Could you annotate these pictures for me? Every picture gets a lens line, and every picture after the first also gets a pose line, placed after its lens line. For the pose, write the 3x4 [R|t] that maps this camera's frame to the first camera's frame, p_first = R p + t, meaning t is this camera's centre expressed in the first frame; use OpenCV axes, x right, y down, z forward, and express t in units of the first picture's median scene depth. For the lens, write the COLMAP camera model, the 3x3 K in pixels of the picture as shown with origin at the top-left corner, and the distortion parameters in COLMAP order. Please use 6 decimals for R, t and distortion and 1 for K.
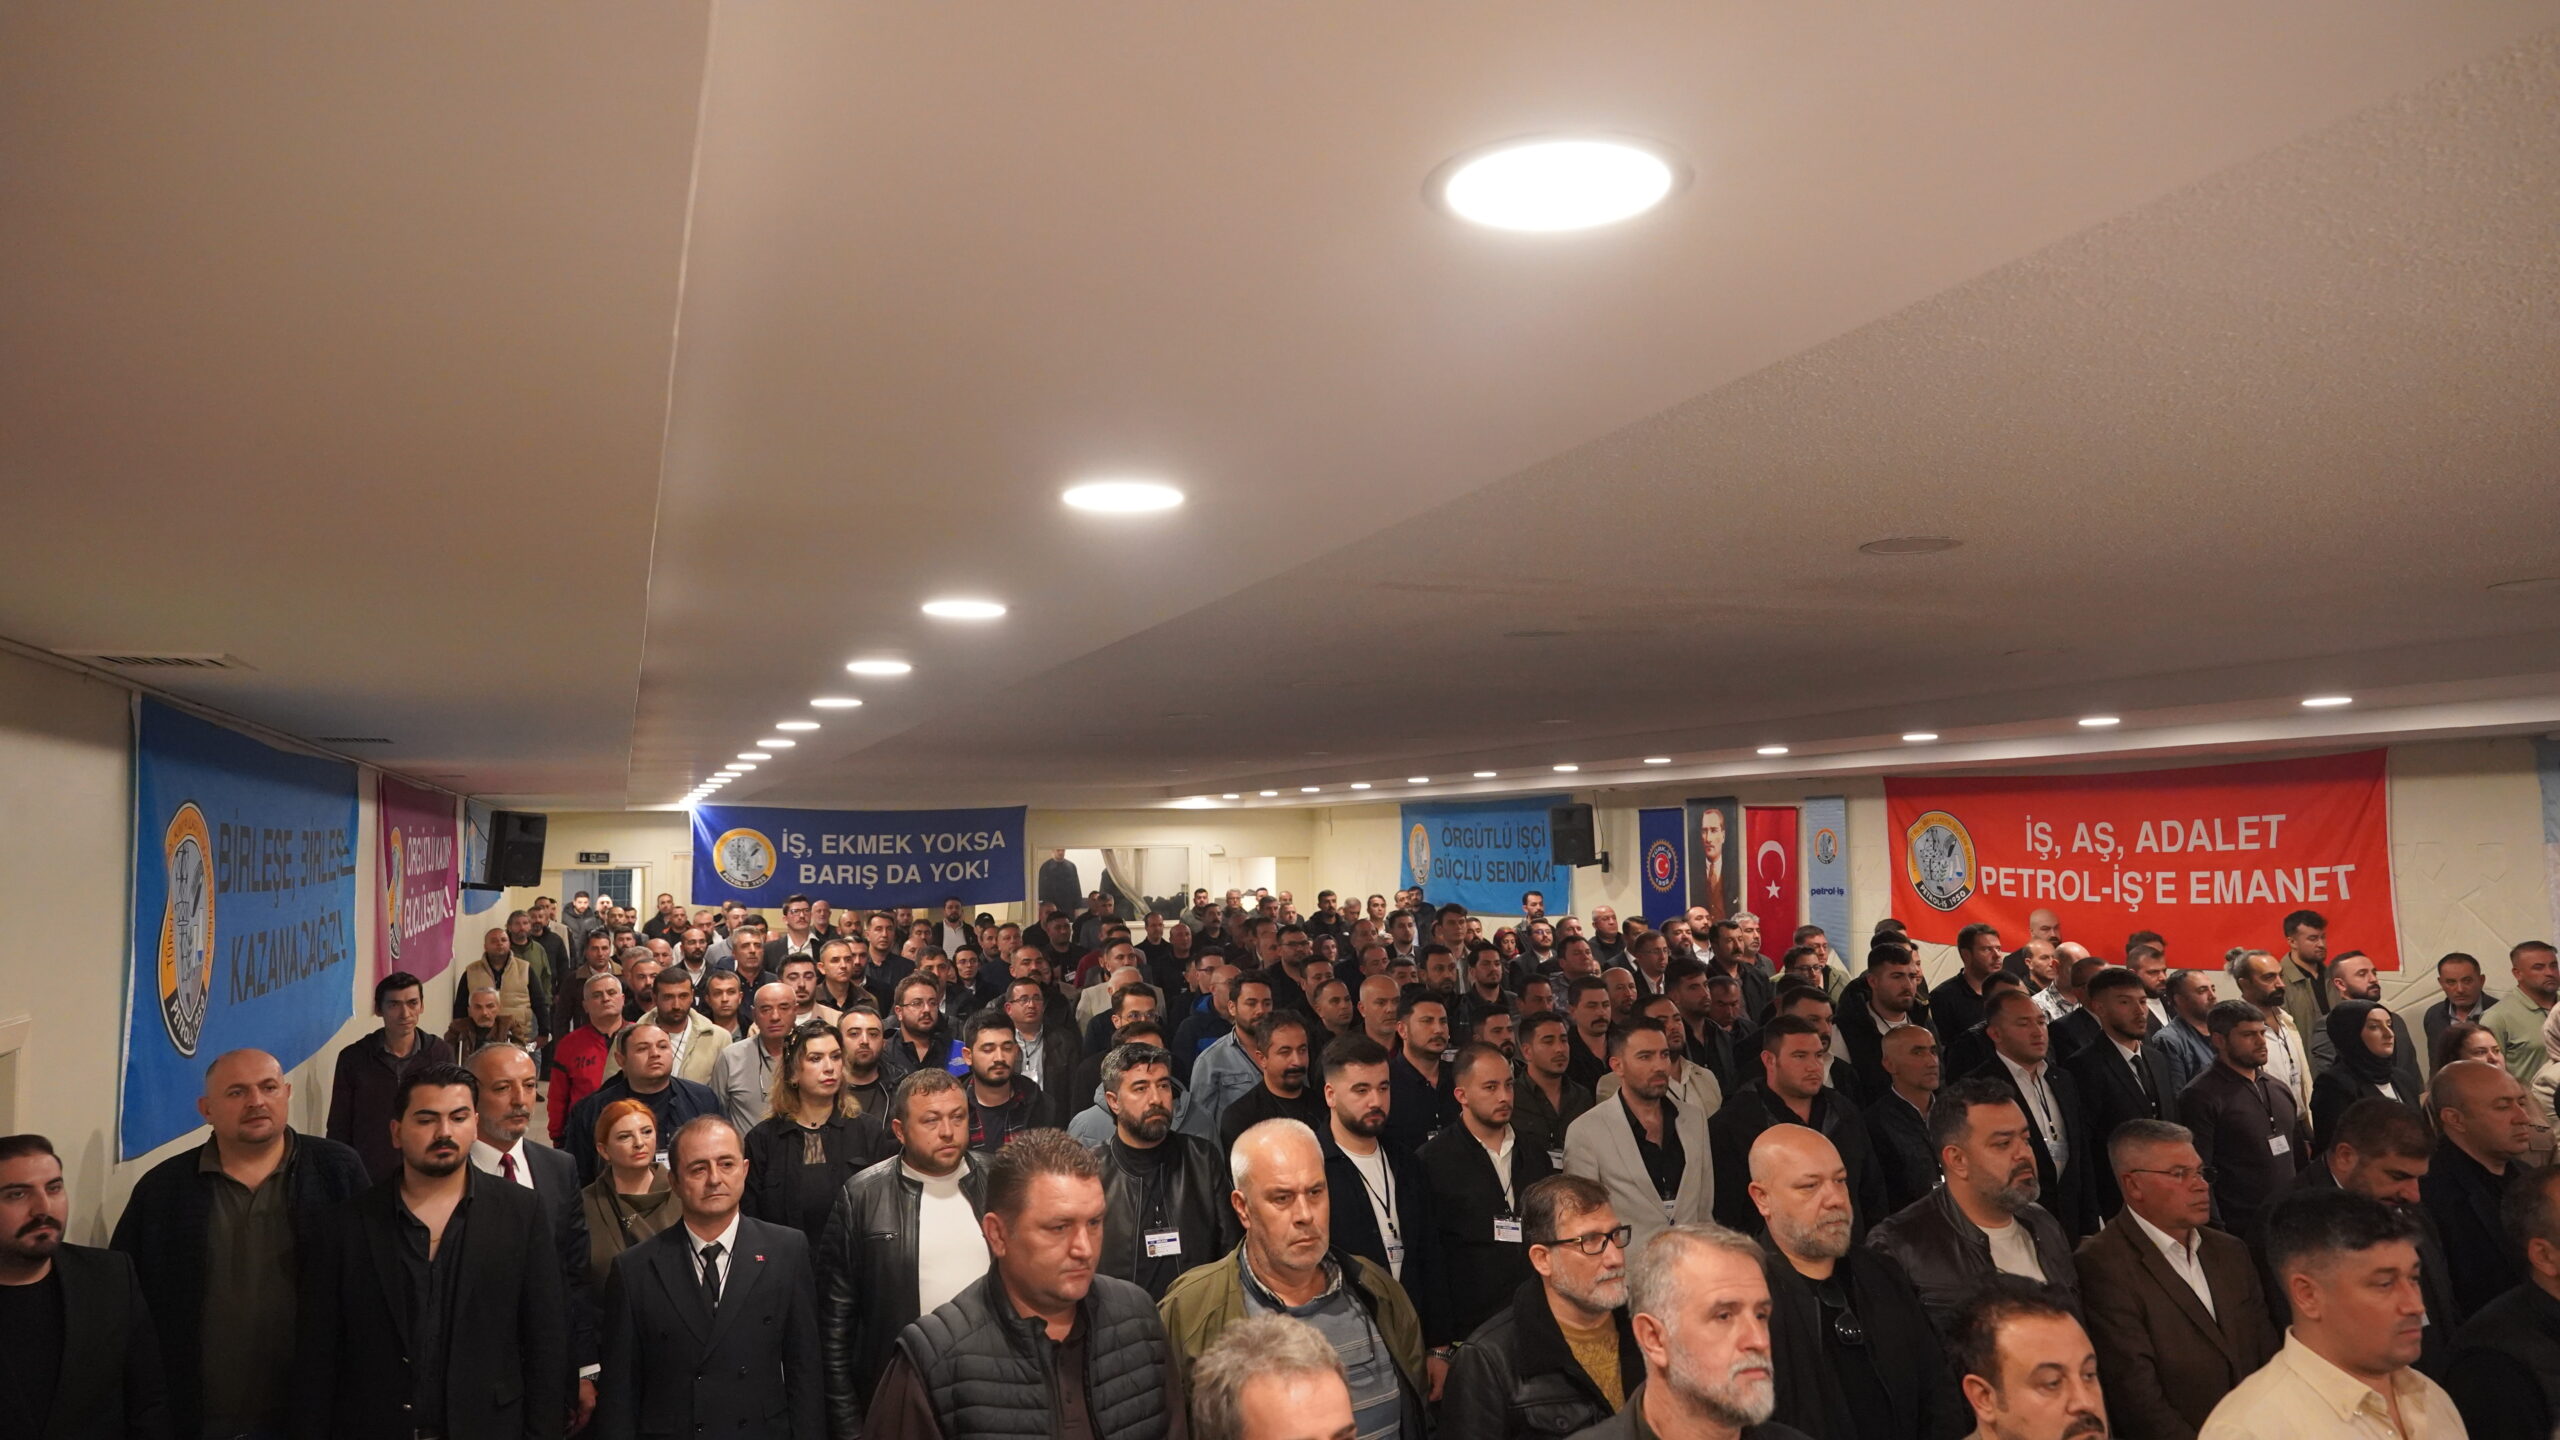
lens RADIAL K [[1708.7, 0, 1283.7], [0, 1708.7, 708.4], [0, 0, 1]] dist [-0.015352, -0.001306]
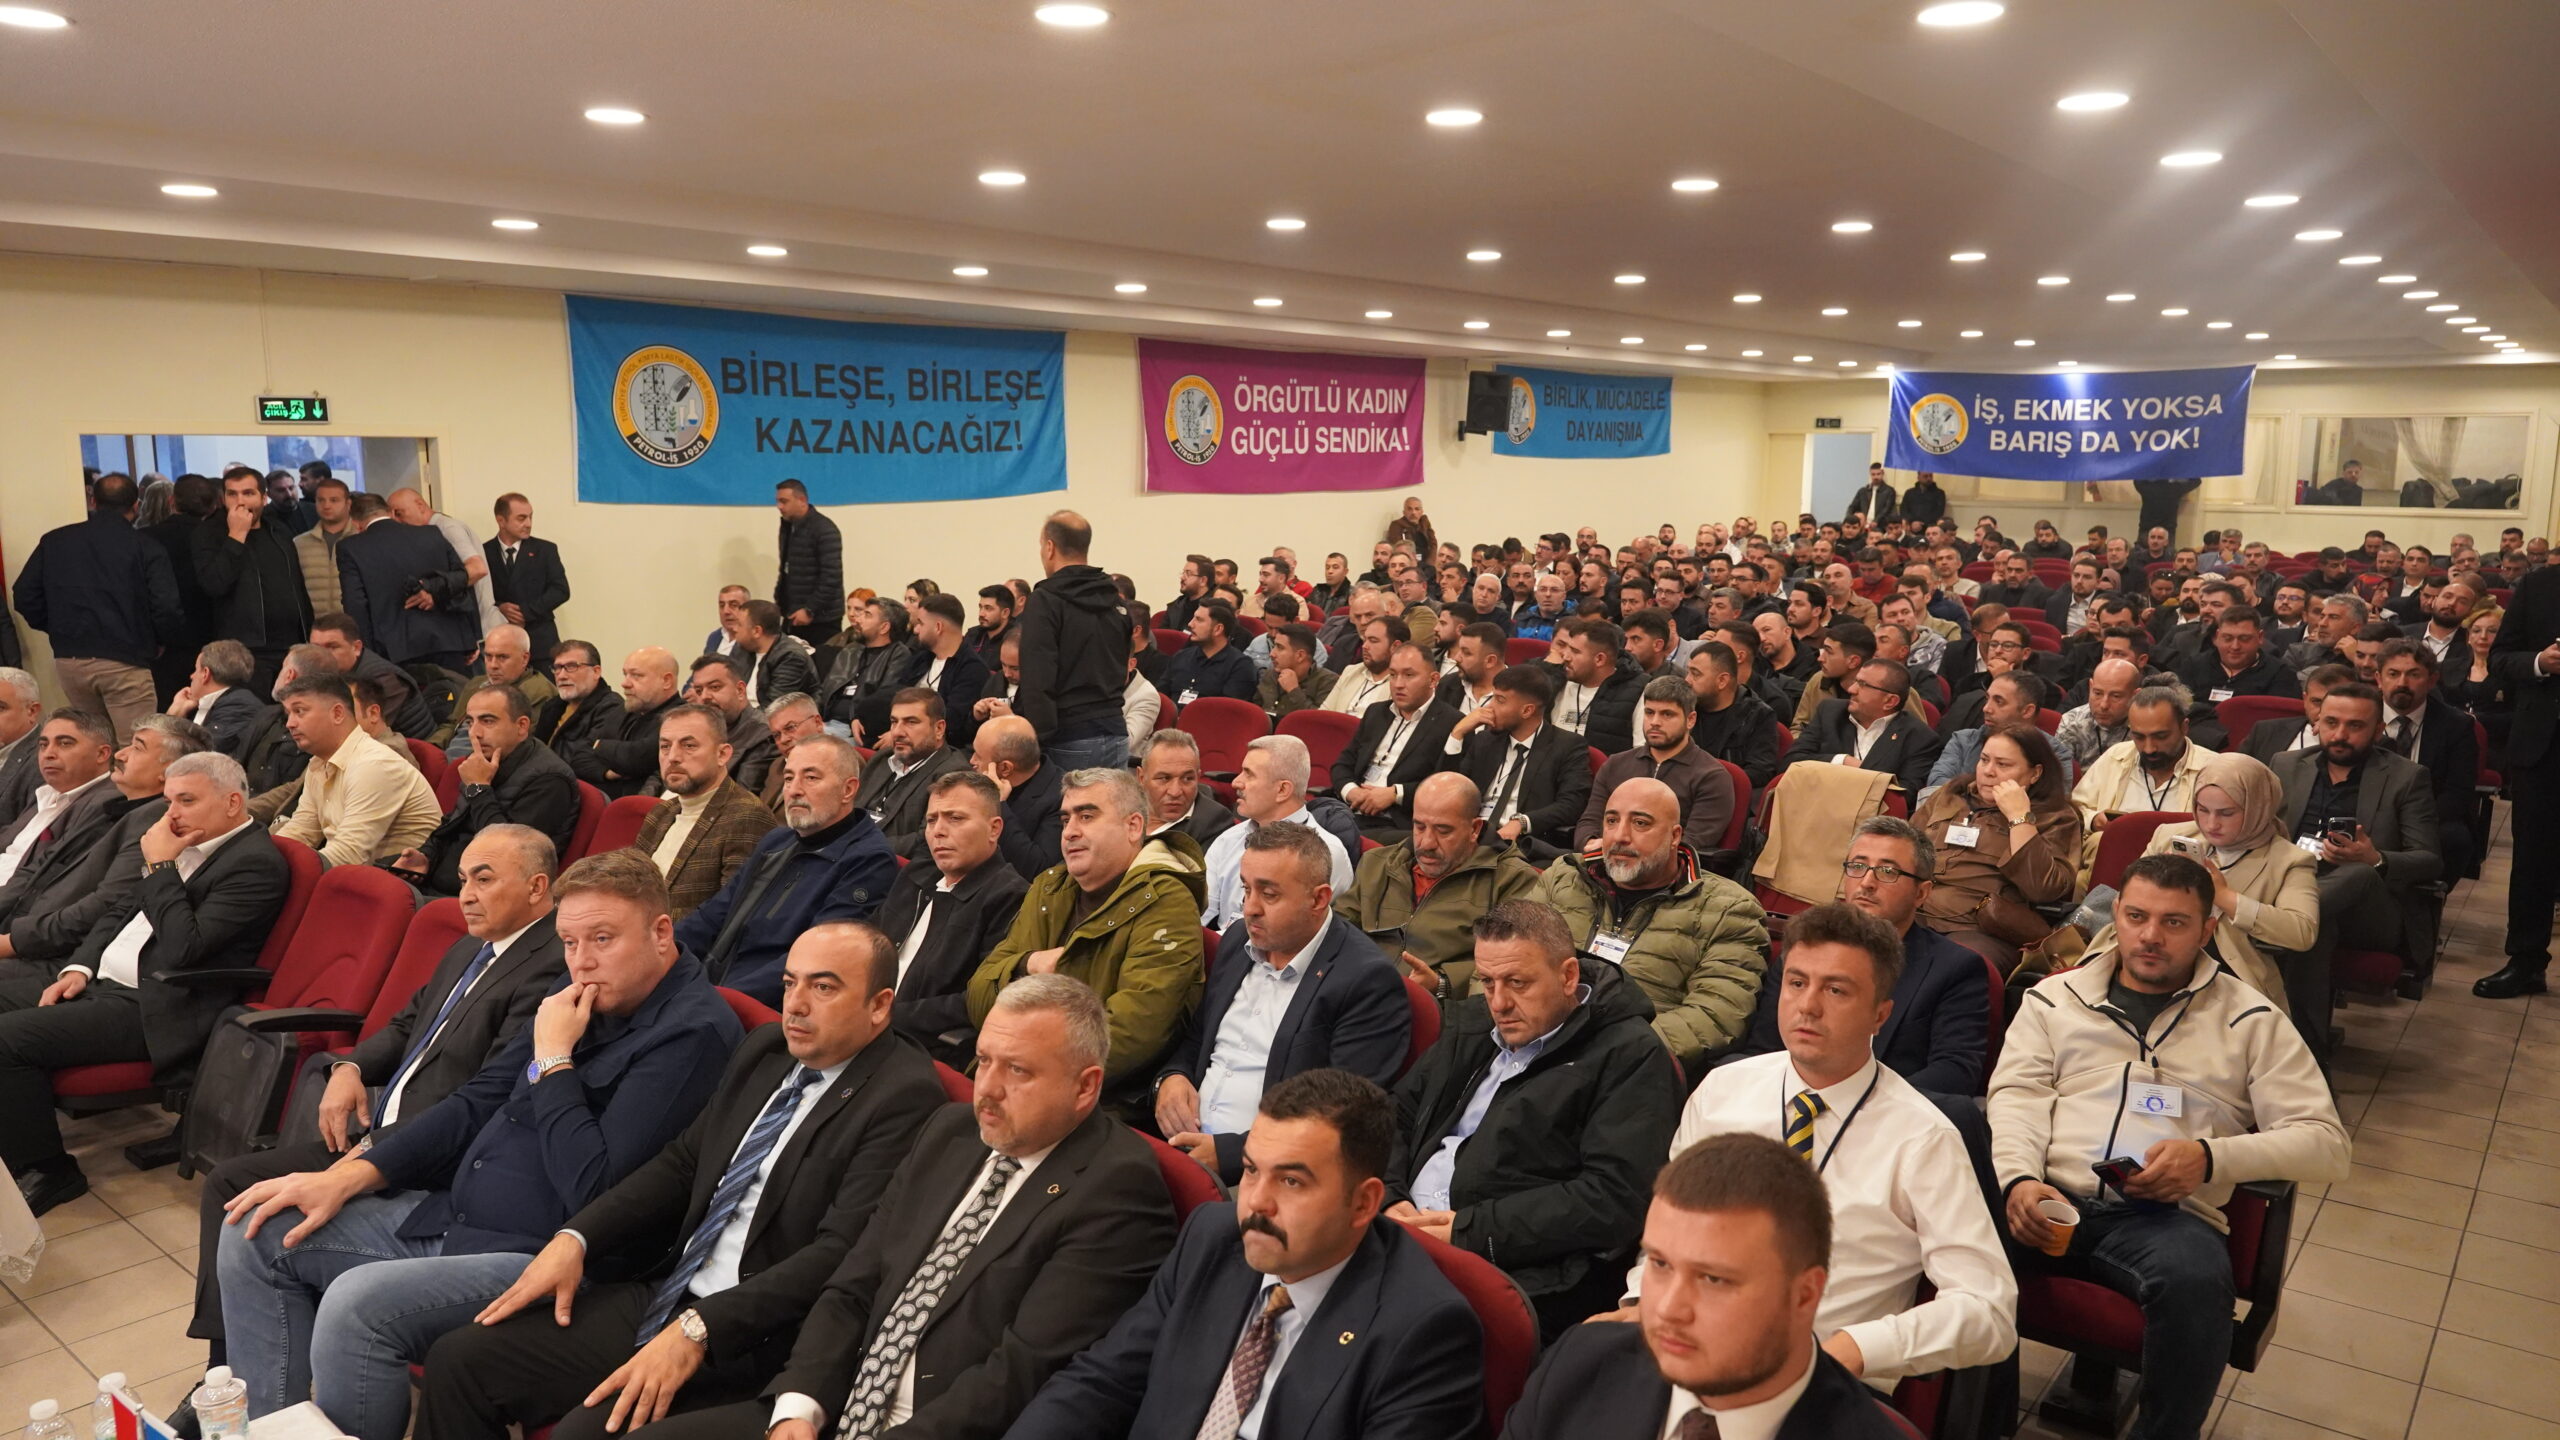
lens RADIAL K [[1708.7, 0, 1260.1], [0, 1708.7, 731.3], [0, 0, 1]] dist [-0.015352, -0.001306]
pose [[0.481772, 0.153883, -0.862679, 0.715702], [0.060652, 0.976244, 0.208013, 0.054436], [0.874195, -0.152538, 0.460994, 0.253380]]
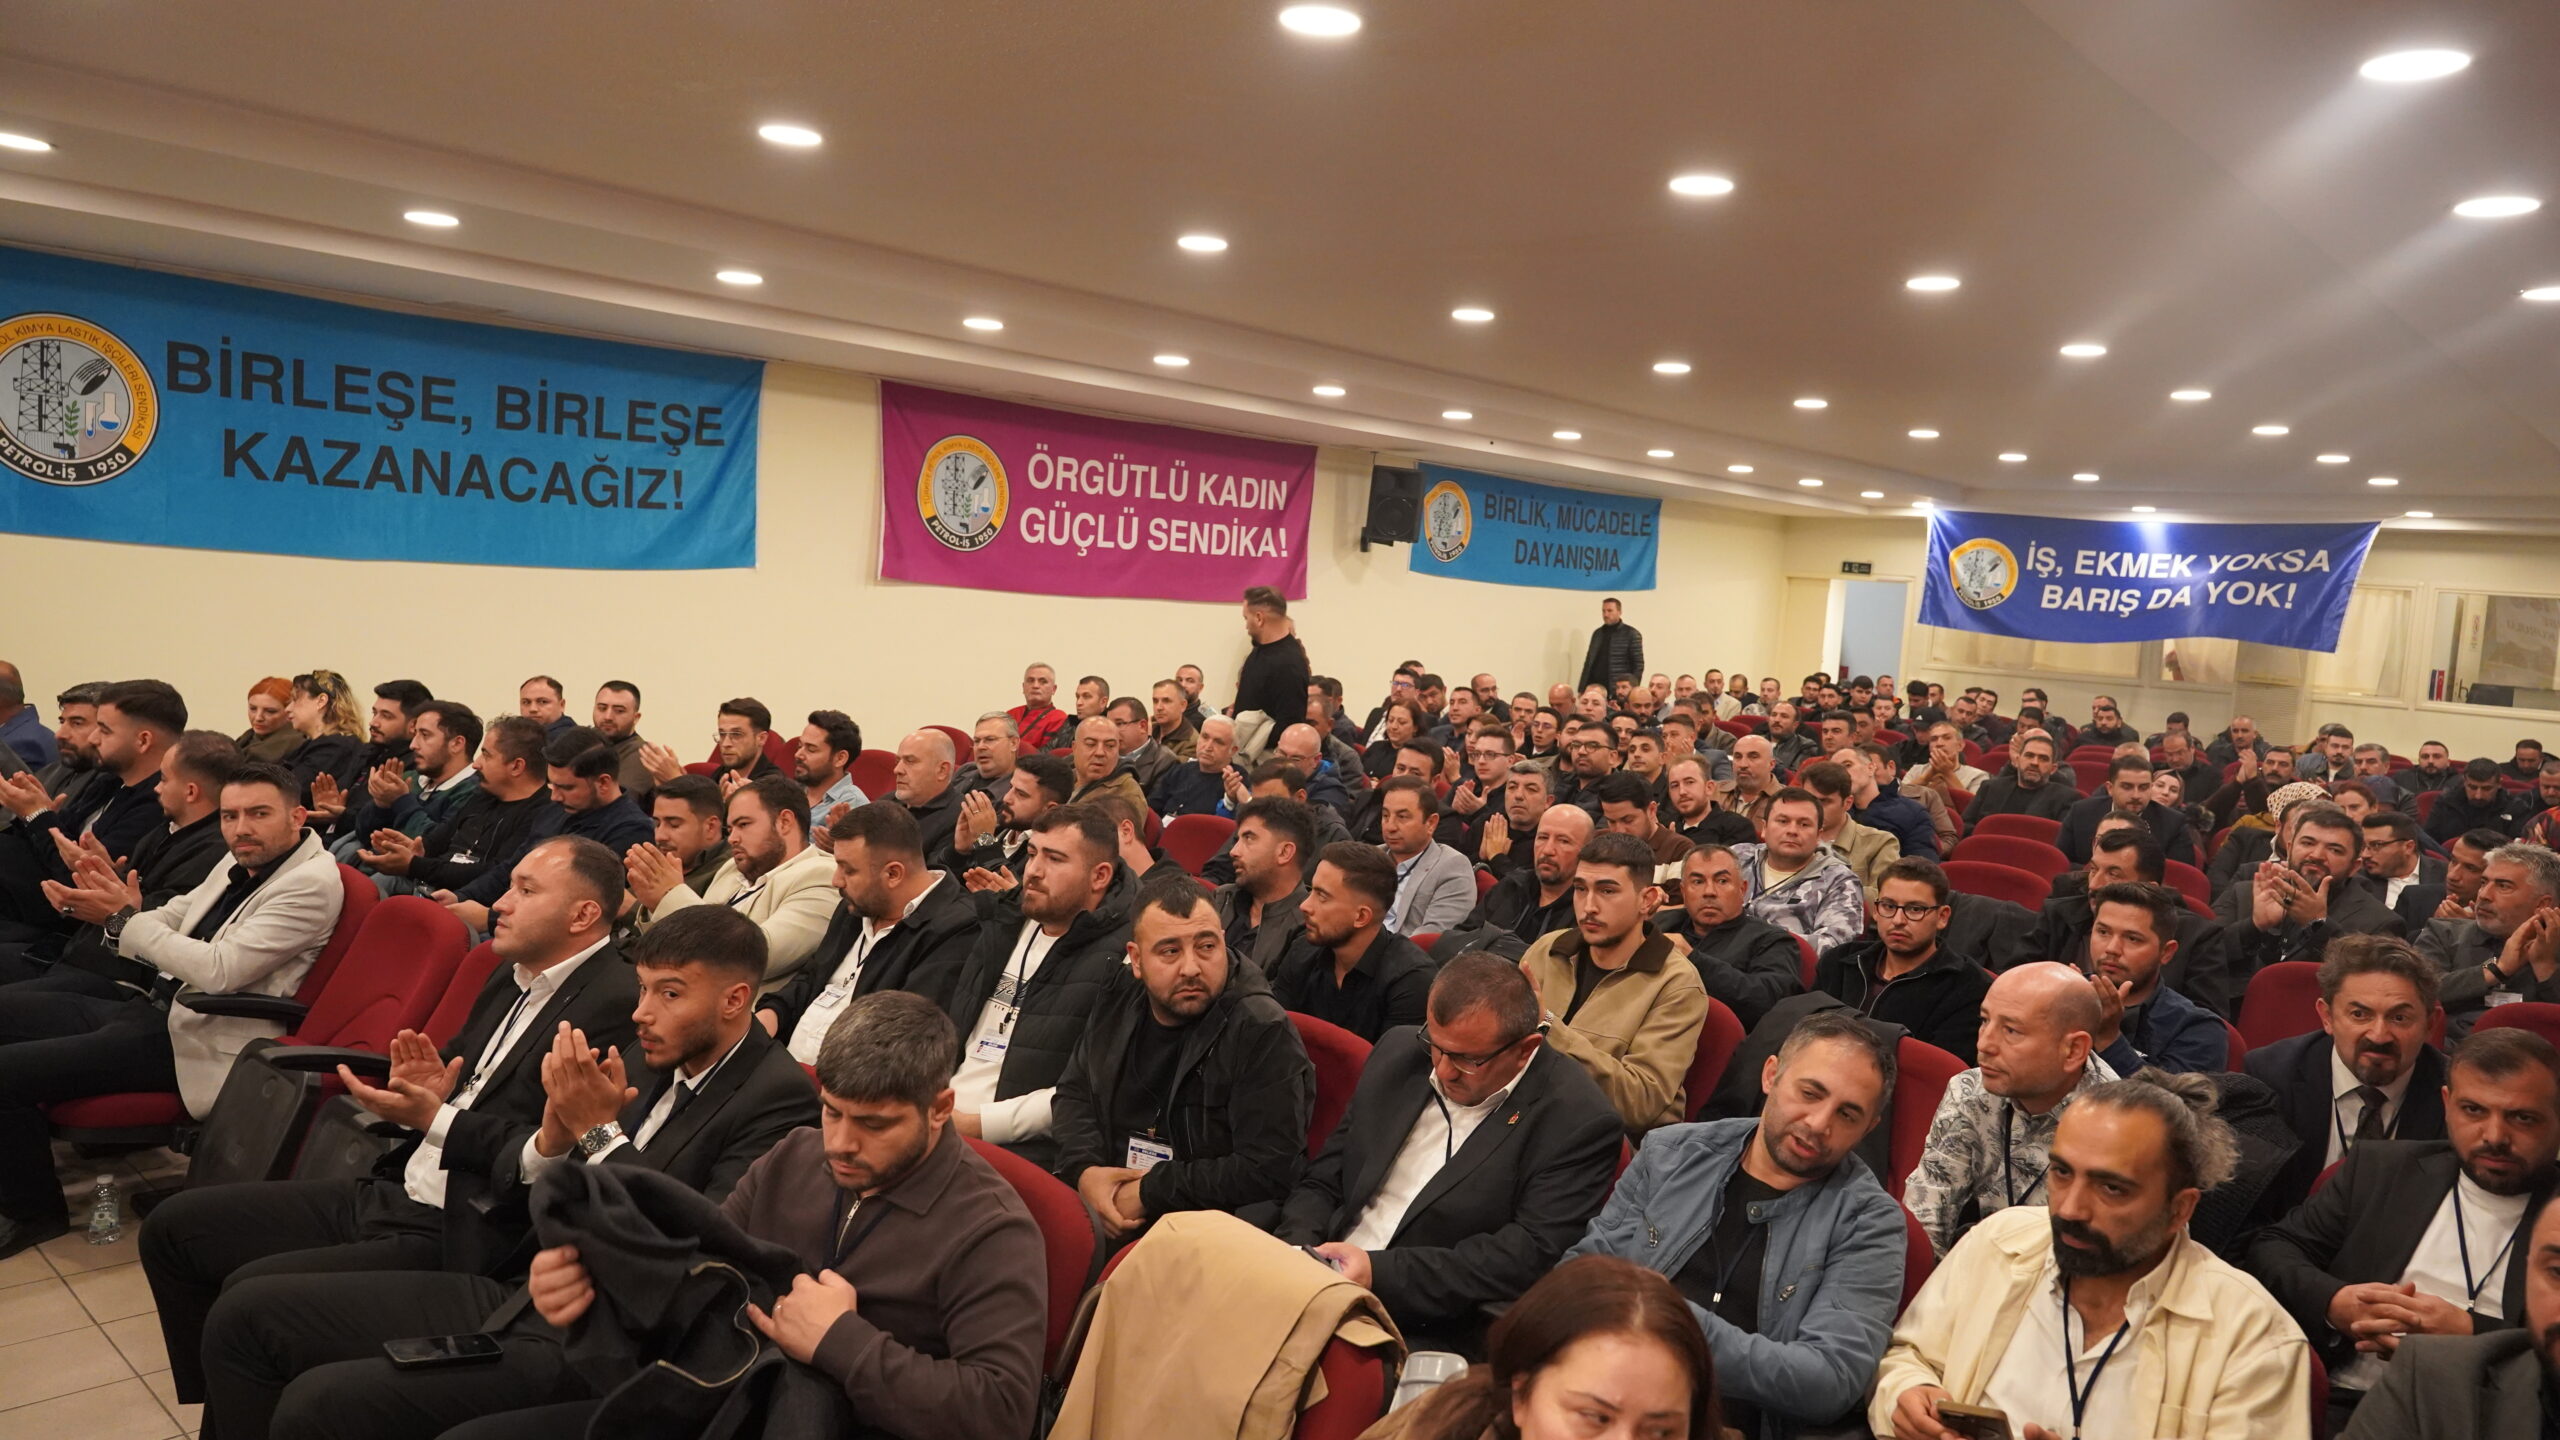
lens RADIAL K [[1708.7, 0, 1269.6], [0, 1708.7, 732.4], [0, 0, 1]] dist [-0.015352, -0.001306]
pose [[0.430980, 0.118905, -0.894493, 0.530895], [0.000281, 0.991263, 0.131904, 0.096541], [0.902362, -0.057099, 0.427181, 0.561974]]
